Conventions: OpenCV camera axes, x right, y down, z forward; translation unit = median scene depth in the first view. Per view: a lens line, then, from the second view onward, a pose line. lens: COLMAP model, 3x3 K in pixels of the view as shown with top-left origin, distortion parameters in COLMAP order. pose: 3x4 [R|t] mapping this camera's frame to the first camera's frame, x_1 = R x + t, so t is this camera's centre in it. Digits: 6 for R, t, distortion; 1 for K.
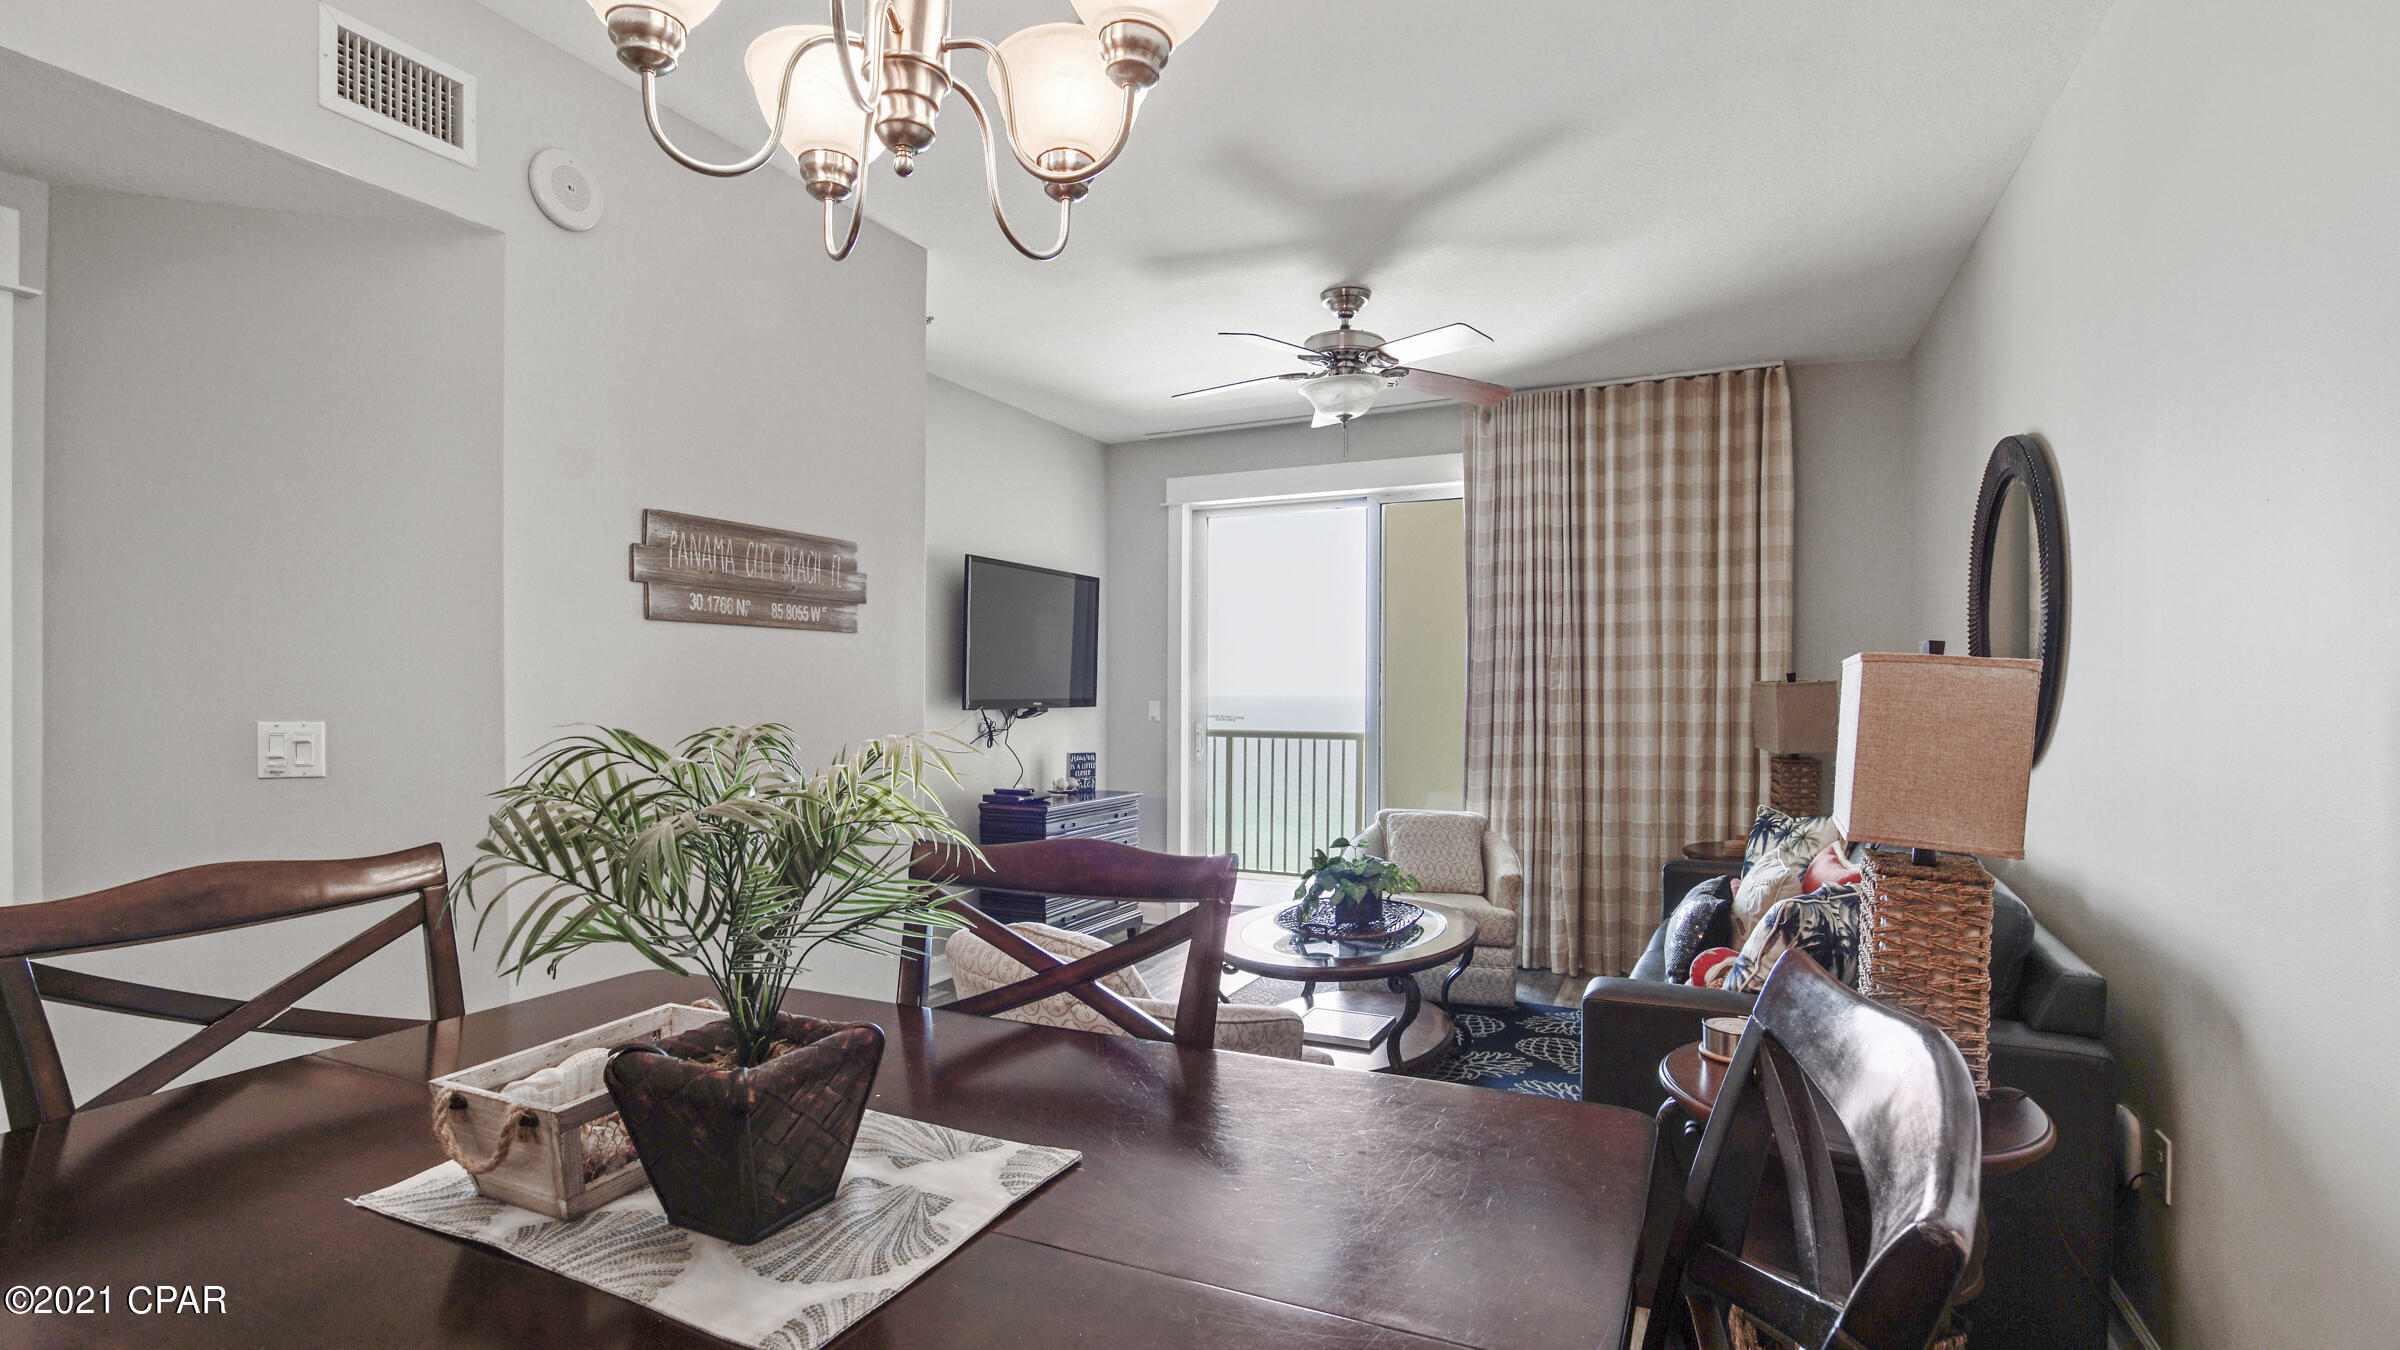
lens RADIAL K [[1135.4, 0, 1190.9], [0, 1135.4, 702.4], [0, 0, 1]] dist [-0.002401, 0.000006]
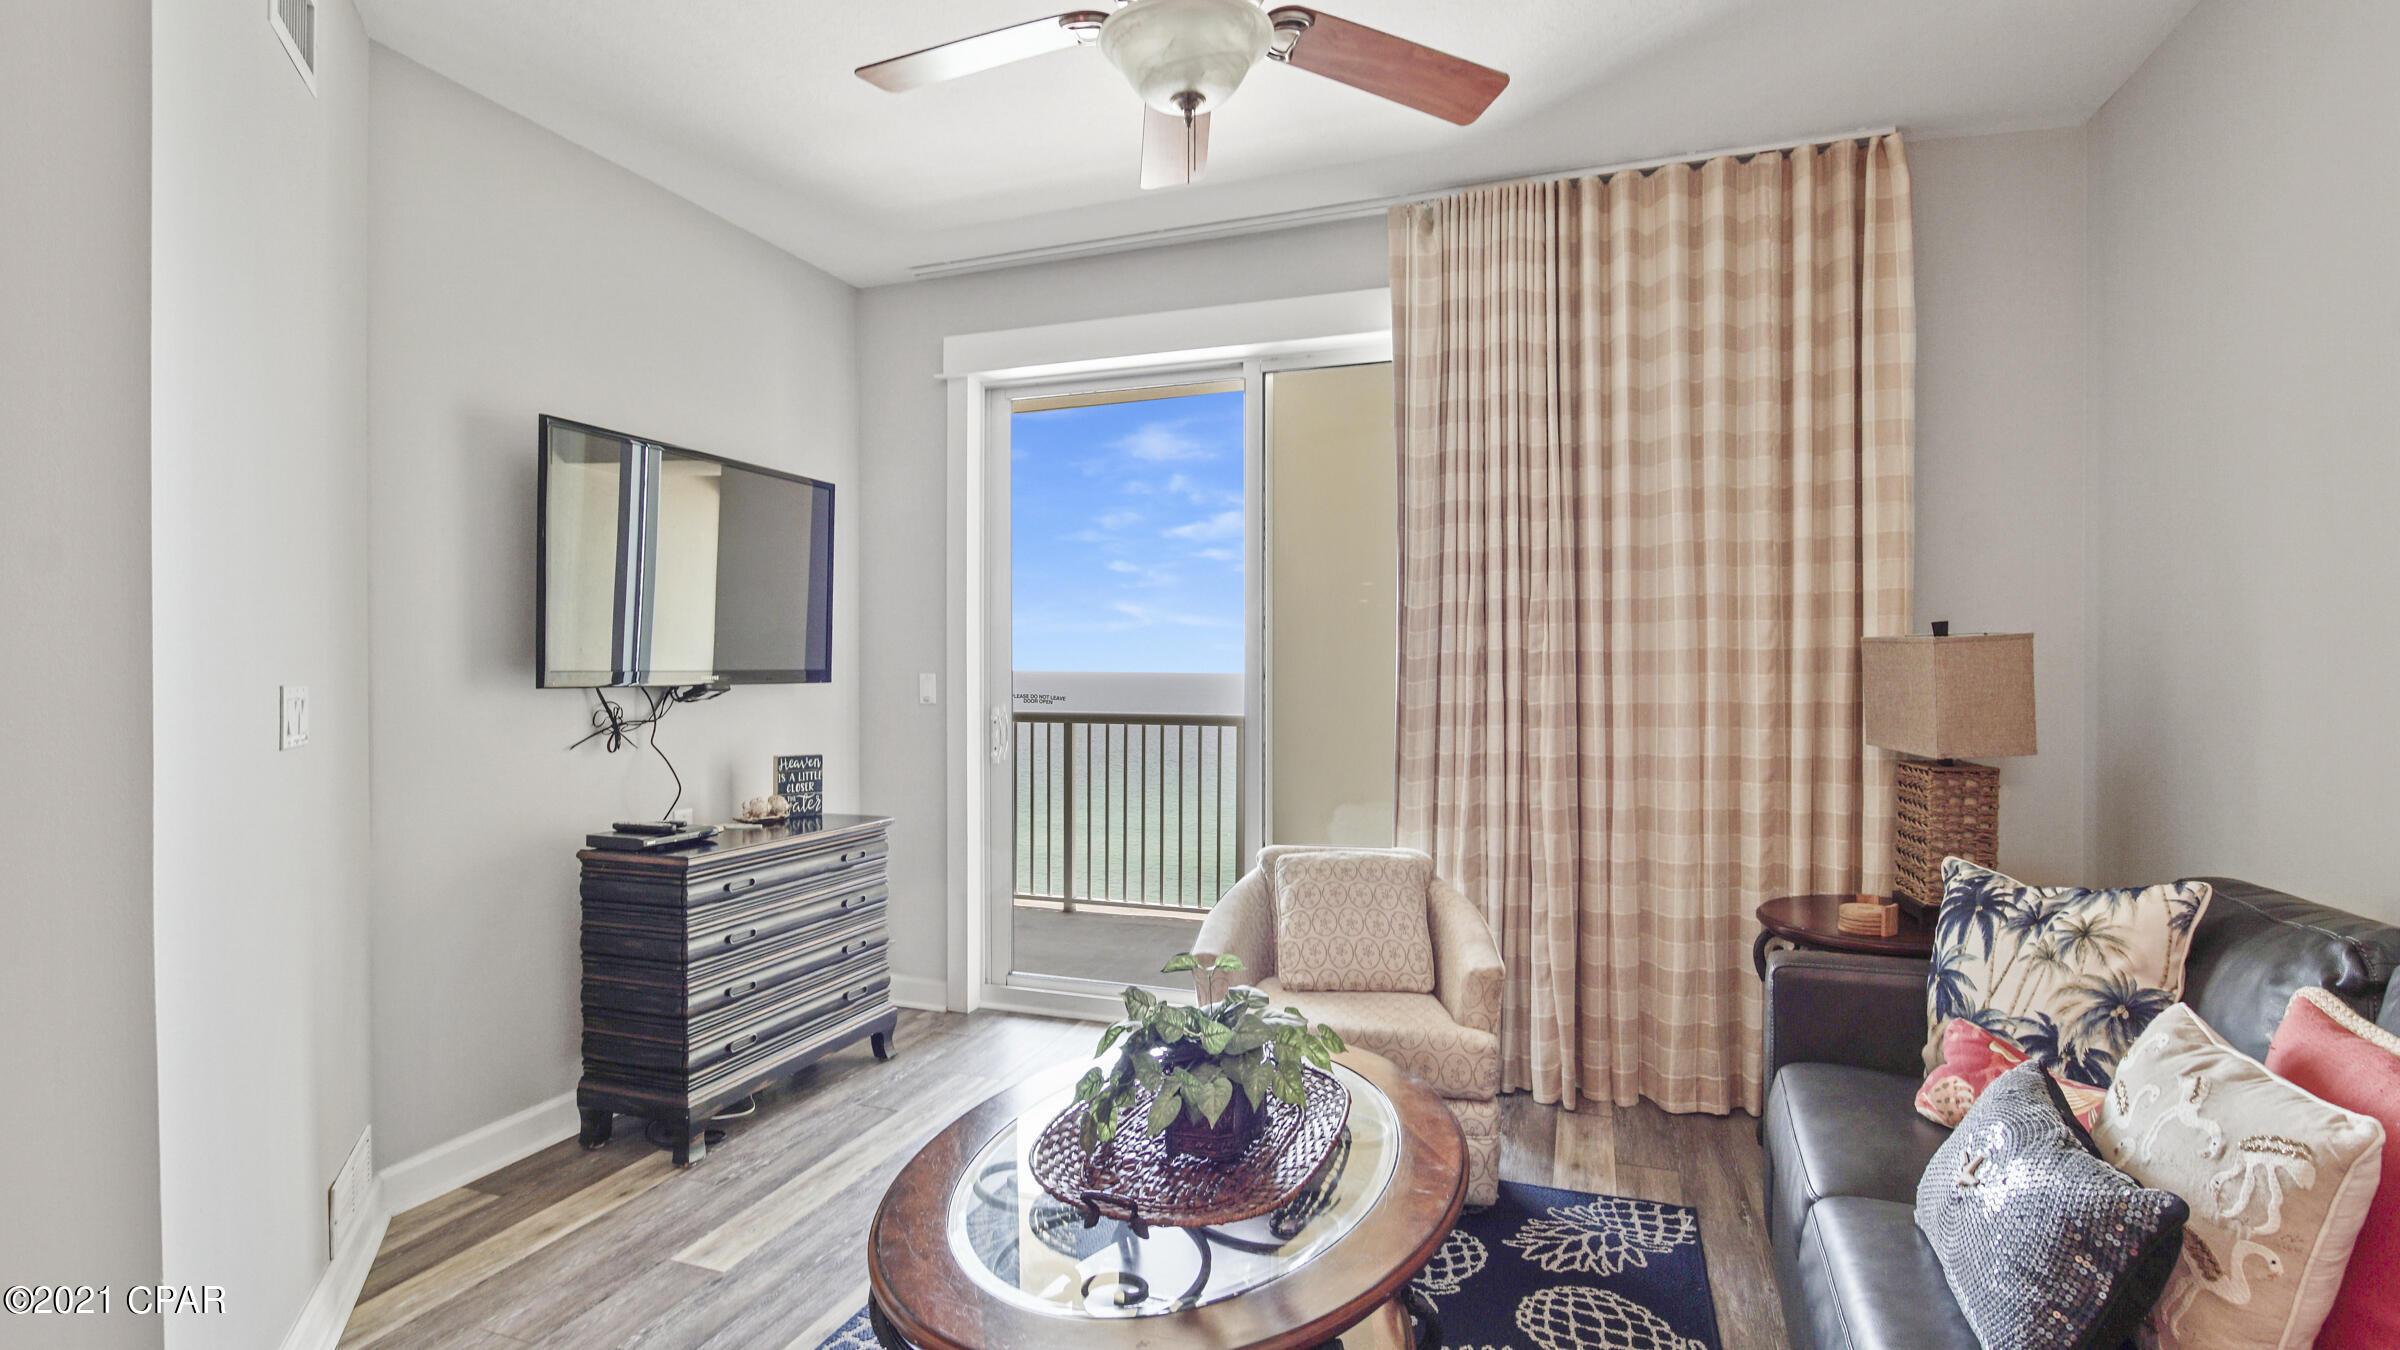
lens RADIAL K [[1110.5, 0, 1205.4], [0, 1110.5, 677.5], [0, 0, 1]] dist [-0.000807, 0.000744]
pose [[0.994174, -0.003495, 0.107730, 0.070670], [0.003698, 0.999992, -0.001686, 0.002903], [-0.107723, 0.002074, 0.994179, 0.406291]]
